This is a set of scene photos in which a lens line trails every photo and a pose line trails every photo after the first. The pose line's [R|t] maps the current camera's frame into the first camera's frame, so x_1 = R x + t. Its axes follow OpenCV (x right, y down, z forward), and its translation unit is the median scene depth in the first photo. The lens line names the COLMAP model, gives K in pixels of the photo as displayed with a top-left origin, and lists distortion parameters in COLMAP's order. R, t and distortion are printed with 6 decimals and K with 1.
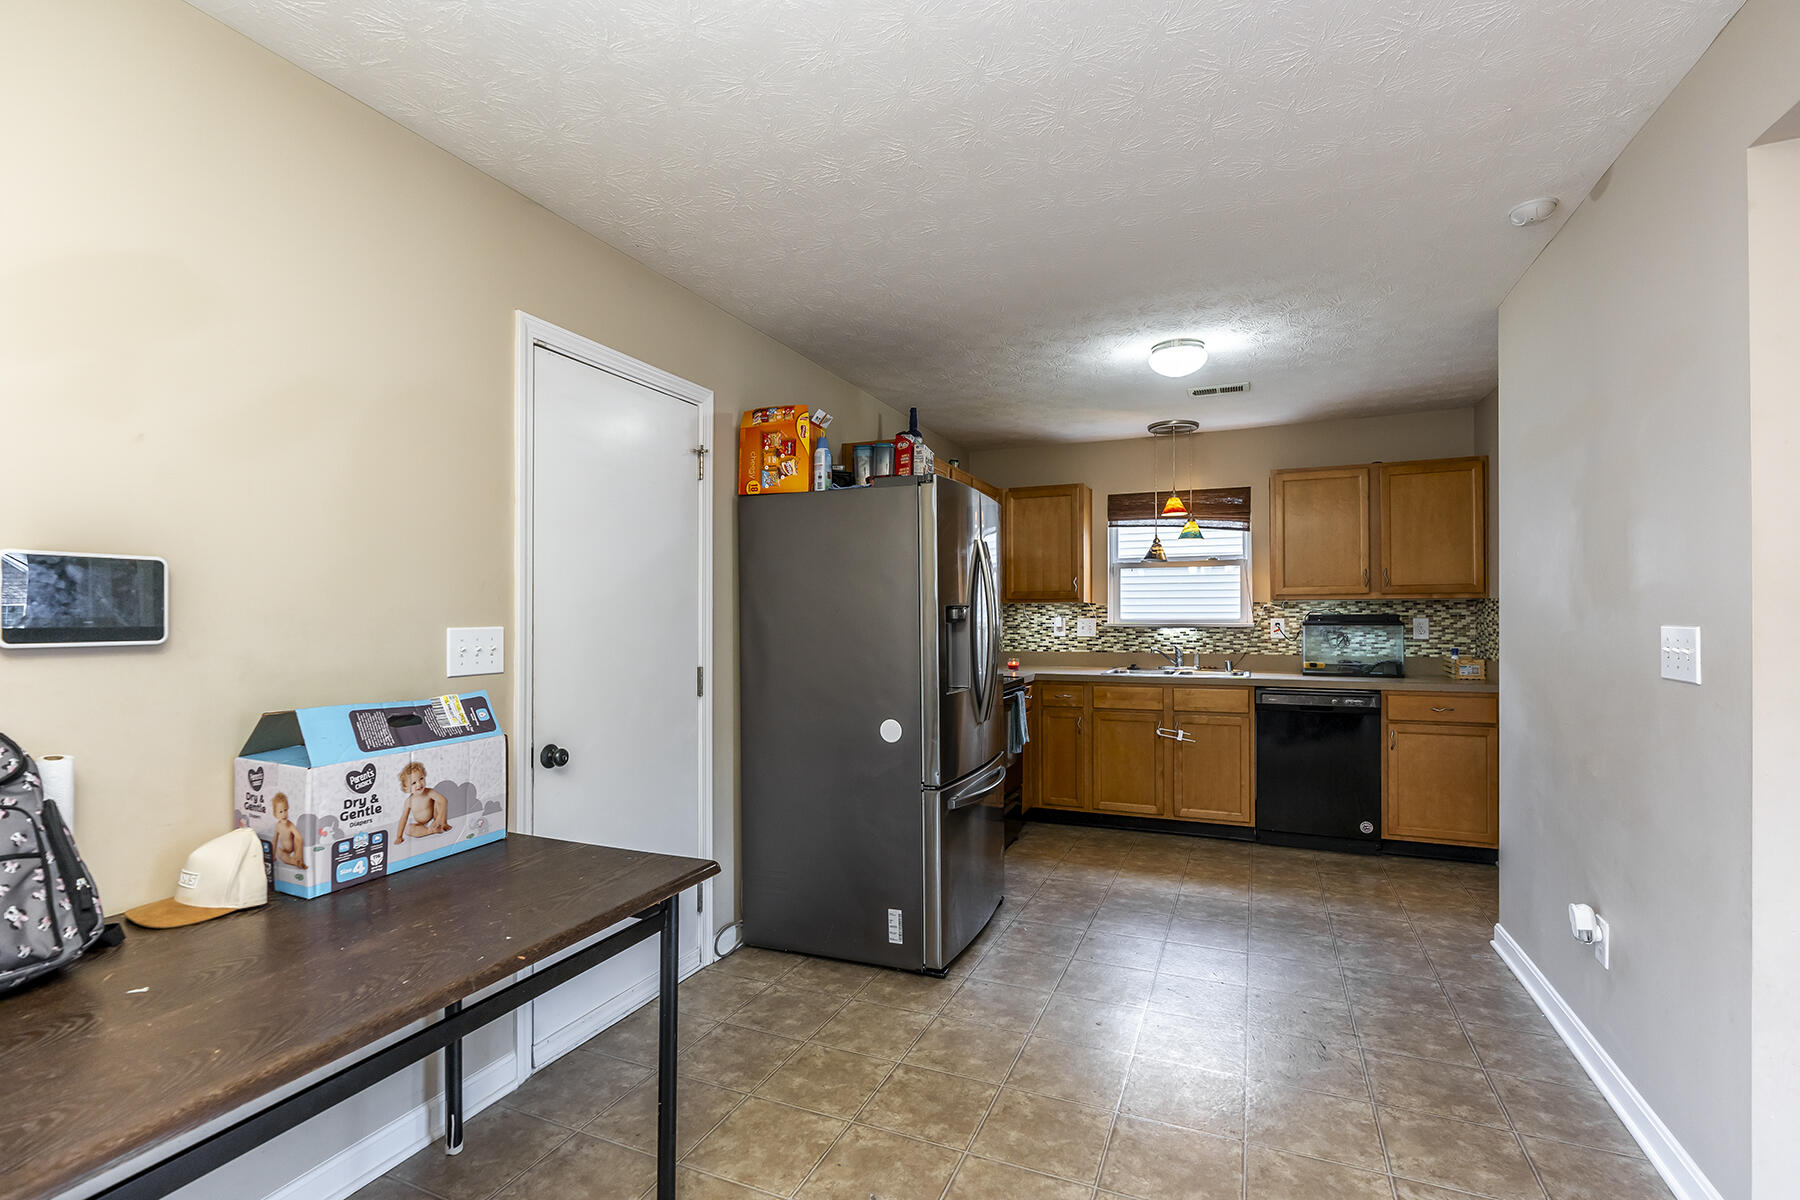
lens RADIAL K [[829.8, 0, 903.1], [0, 829.8, 614.7], [0, 0, 1]] dist [-0.002919, -0.000132]
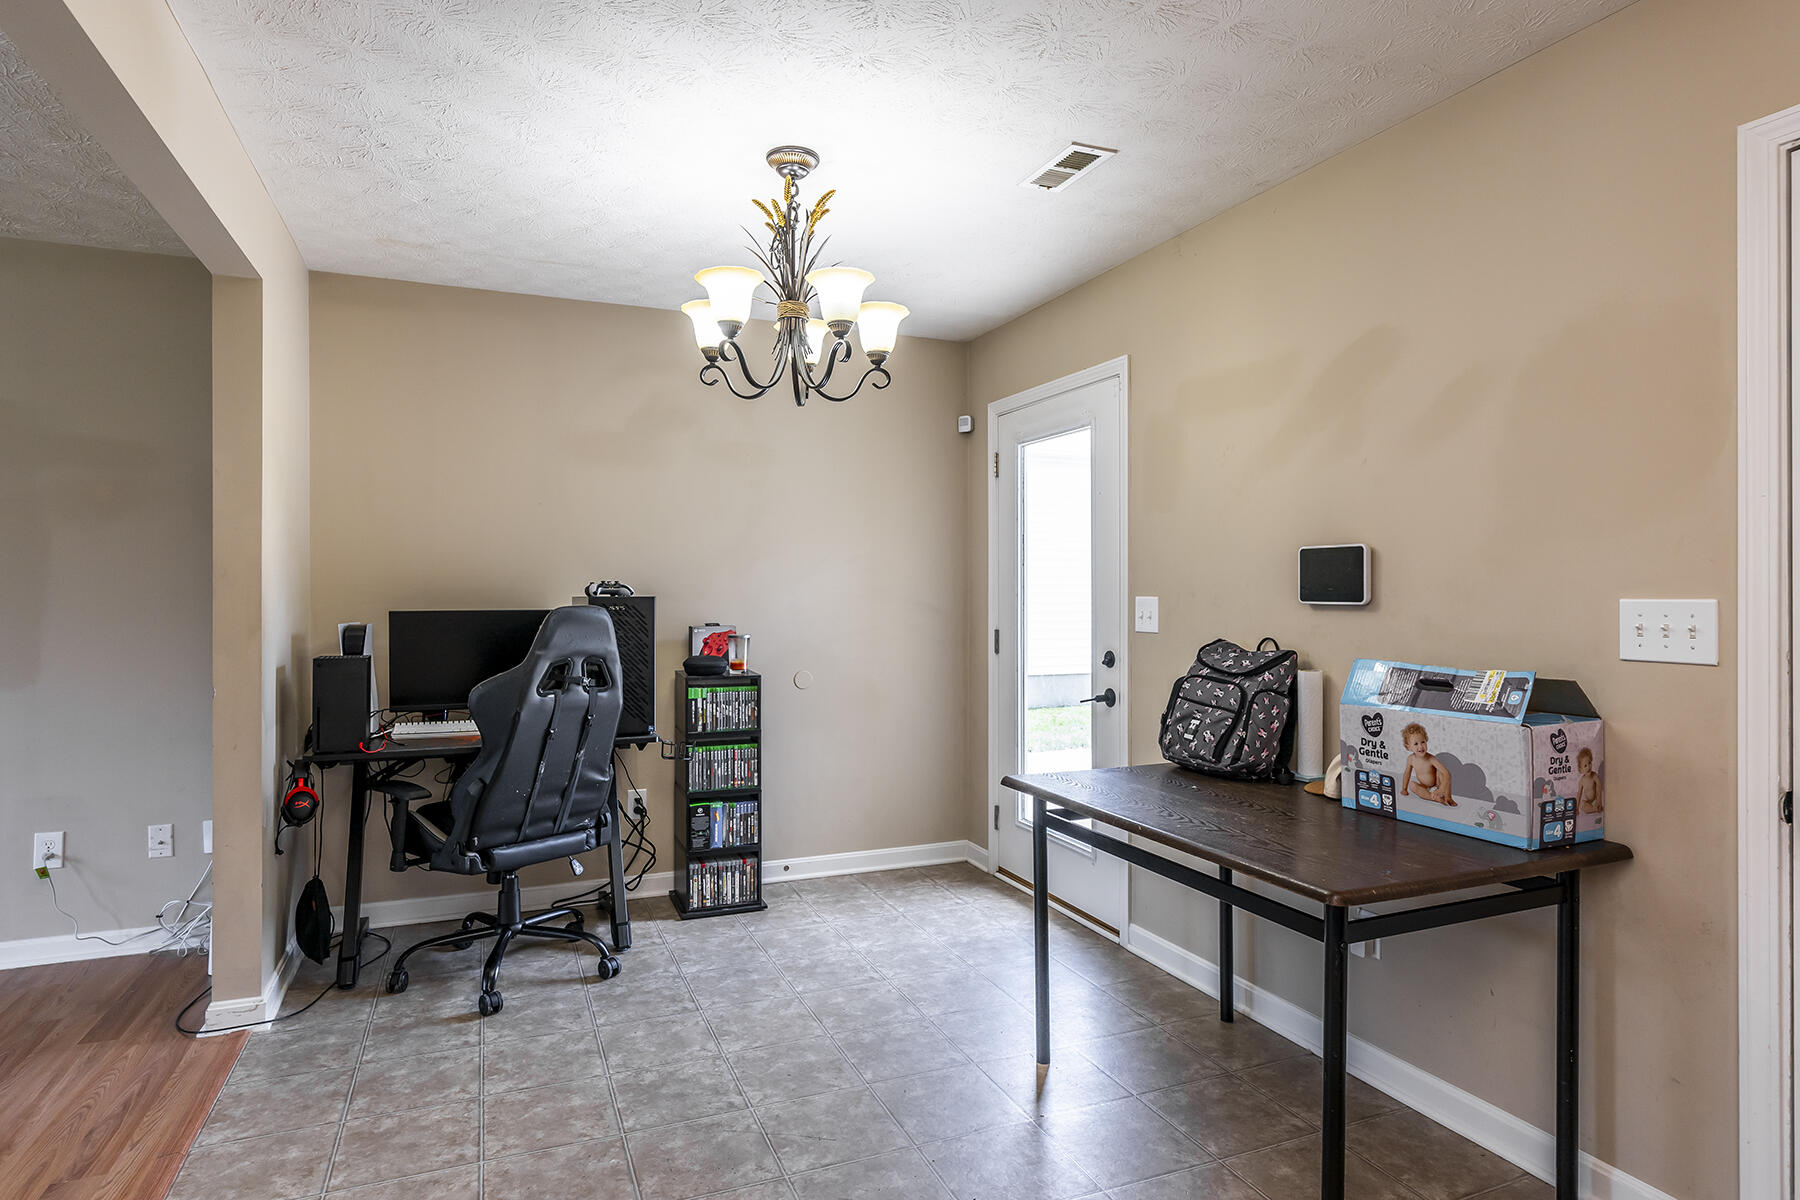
lens RADIAL K [[1000.0, 0, 894.0], [0, 1000.0, 591.6], [0, 0, 1]] dist [0.003987, 0.000829]
pose [[-0.700160, 0.001984, -0.713983, 0.300631], [0.001018, 0.999998, 0.001780, 0.002826], [0.713985, 0.000520, -0.700160, 0.546618]]
